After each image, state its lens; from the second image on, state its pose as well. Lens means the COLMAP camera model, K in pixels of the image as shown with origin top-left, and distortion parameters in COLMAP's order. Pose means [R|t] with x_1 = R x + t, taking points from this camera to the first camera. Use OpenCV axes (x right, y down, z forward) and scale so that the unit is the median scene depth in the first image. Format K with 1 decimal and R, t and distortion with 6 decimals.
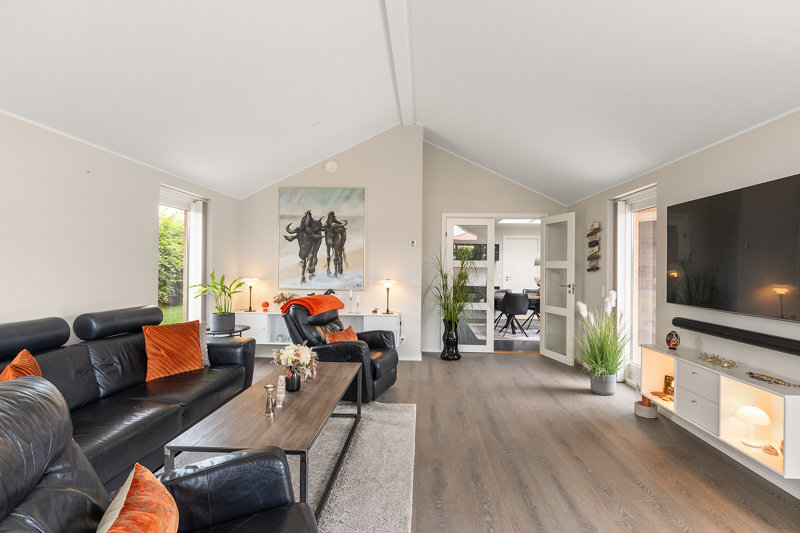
lens RADIAL K [[420.6, 0, 400.6], [0, 420.6, 265.6], [0, 0, 1]] dist [0.000580, 0.000048]
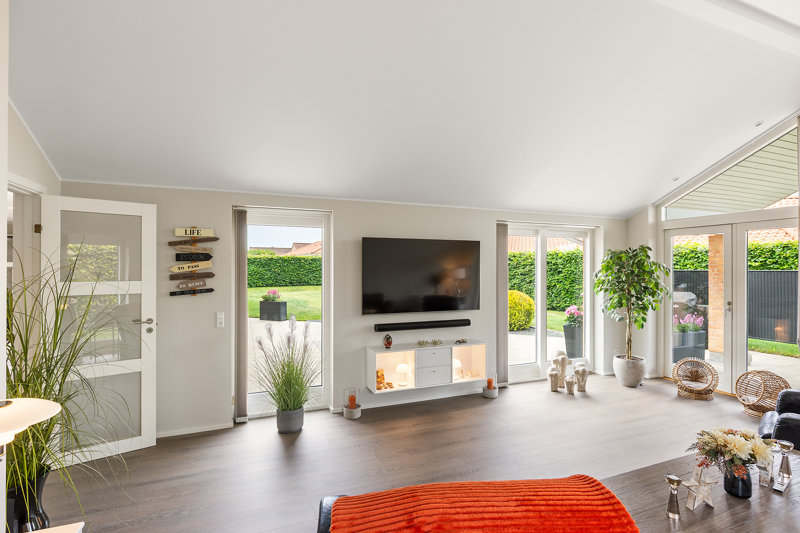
lens RADIAL K [[420.6, 0, 400.9], [0, 420.6, 269.4], [0, 0, 1]] dist [0.000580, 0.000048]
pose [[-0.444843, -0.004262, 0.895599, -0.335303], [-0.004981, 0.999985, 0.002285, -0.032439], [-0.895595, -0.003445, -0.444857, 0.958066]]
